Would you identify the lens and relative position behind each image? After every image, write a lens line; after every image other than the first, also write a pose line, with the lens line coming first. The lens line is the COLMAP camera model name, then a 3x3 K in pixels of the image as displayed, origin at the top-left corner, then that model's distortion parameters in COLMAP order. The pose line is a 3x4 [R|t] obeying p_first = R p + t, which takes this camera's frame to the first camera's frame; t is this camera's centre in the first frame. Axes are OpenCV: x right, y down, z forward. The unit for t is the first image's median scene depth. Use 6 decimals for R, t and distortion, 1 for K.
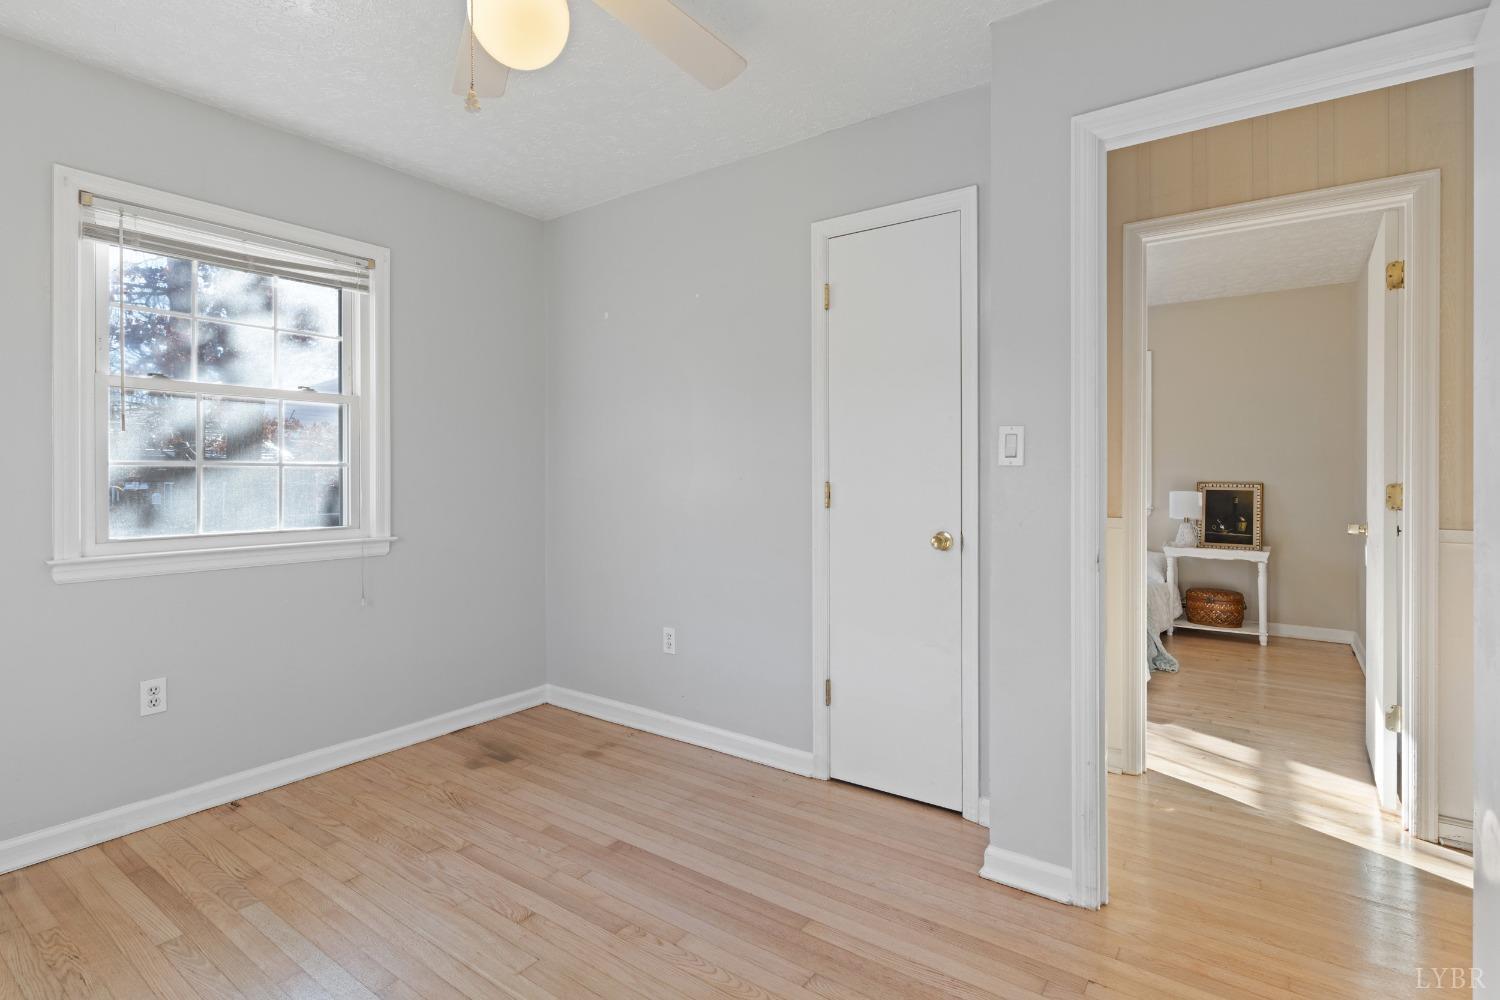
lens RADIAL K [[735.3, 0, 752.6], [0, 735.3, 480.5], [0, 0, 1]] dist [0.001124, -0.000049]
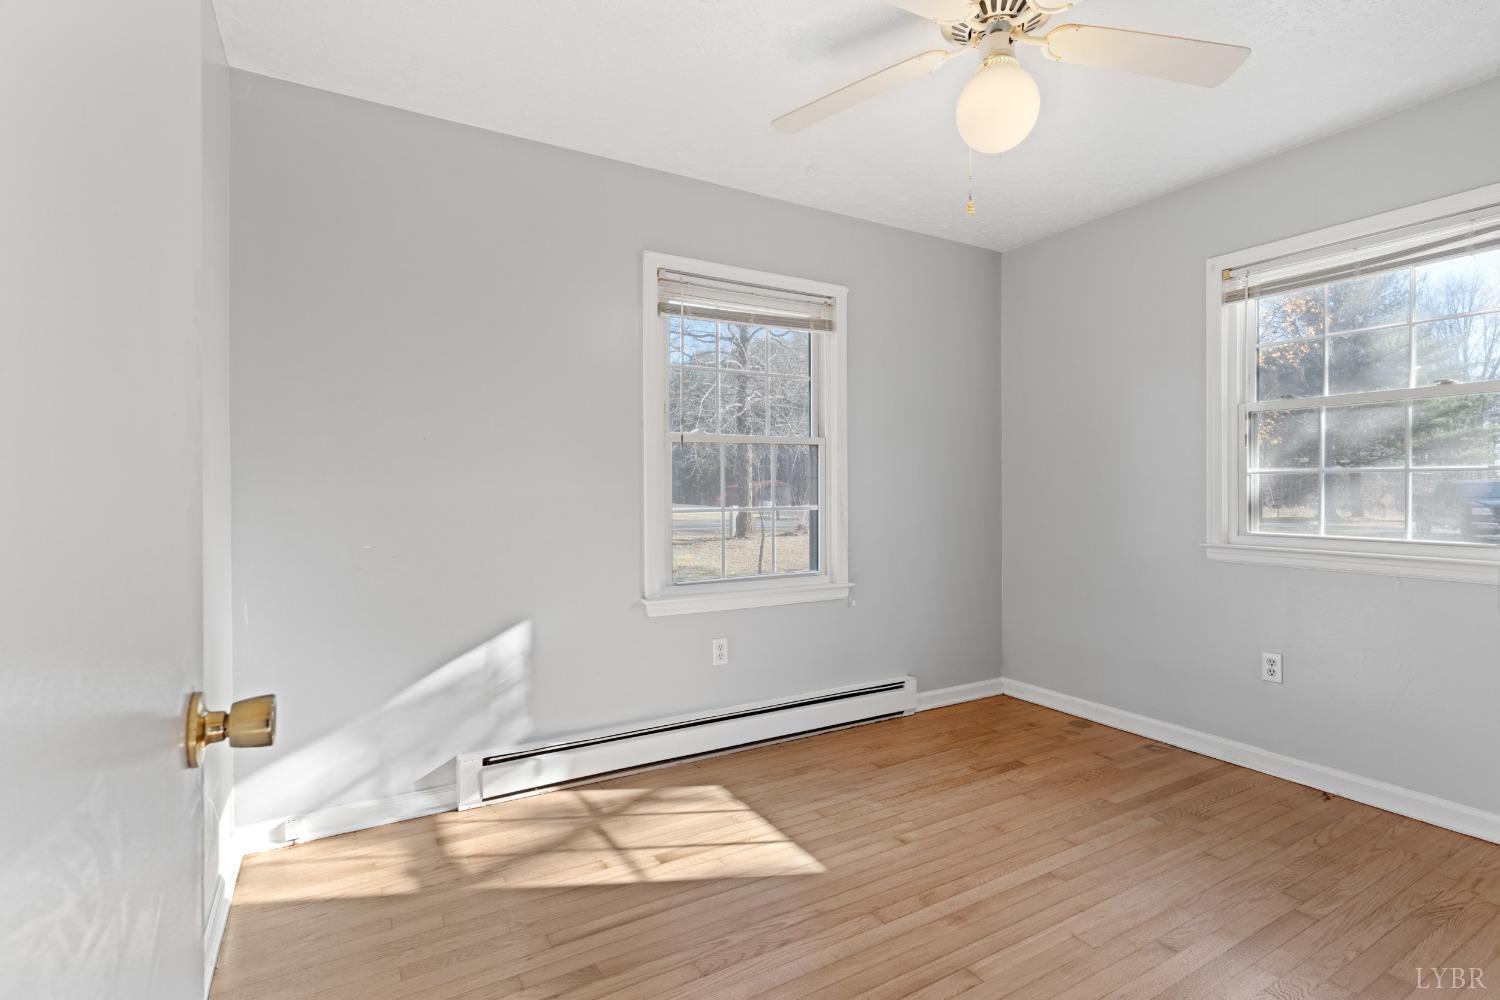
lens RADIAL K [[696.6, 0, 713.9], [0, 696.6, 485.6], [0, 0, 1]] dist [-0.000607, -0.000105]
pose [[-0.432869, 0.005596, -0.901439, 0.627825], [-0.002642, 0.999969, 0.007477, -0.007971], [0.901453, 0.005618, -0.432841, 0.706260]]
